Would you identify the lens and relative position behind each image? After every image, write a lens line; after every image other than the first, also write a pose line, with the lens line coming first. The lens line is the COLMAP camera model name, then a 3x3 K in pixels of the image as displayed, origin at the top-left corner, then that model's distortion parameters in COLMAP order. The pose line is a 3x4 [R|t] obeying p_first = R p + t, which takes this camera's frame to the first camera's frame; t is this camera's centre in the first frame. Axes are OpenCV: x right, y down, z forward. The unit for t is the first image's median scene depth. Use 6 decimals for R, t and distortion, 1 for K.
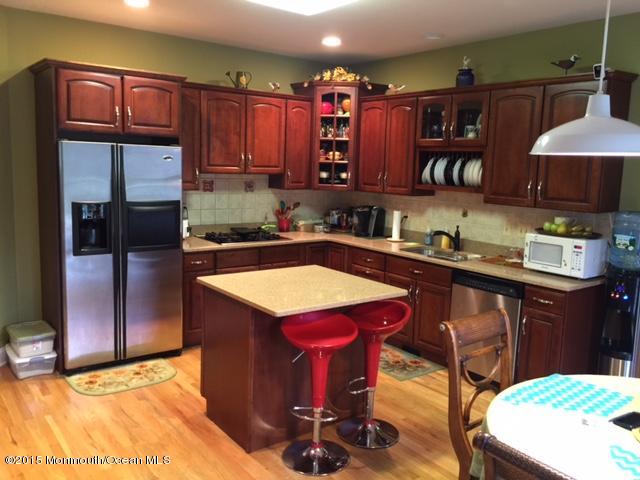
lens RADIAL K [[543.6, 0, 320.3], [0, 543.6, 237.9], [0, 0, 1]] dist [0.052046, -0.056975]
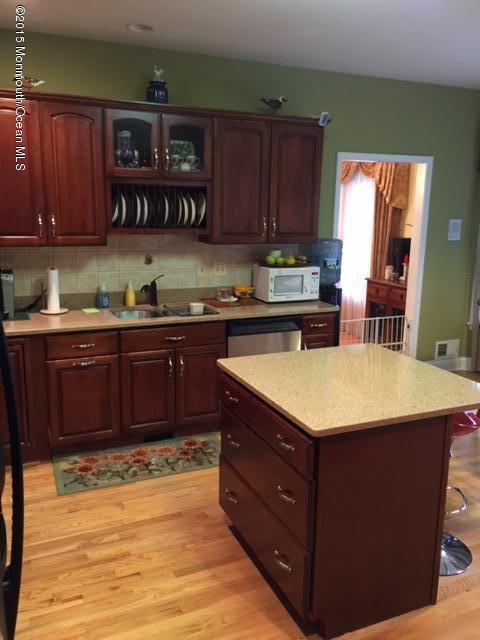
lens RADIAL K [[543.6, 0, 240.3], [0, 543.6, 320.8], [0, 0, 1]] dist [0.052046, -0.056975]
pose [[0.235832, -0.230726, 0.944007, -0.555080], [0.126189, 0.970453, 0.205665, -0.116681], [-0.963566, 0.070621, 0.257979, 0.701757]]
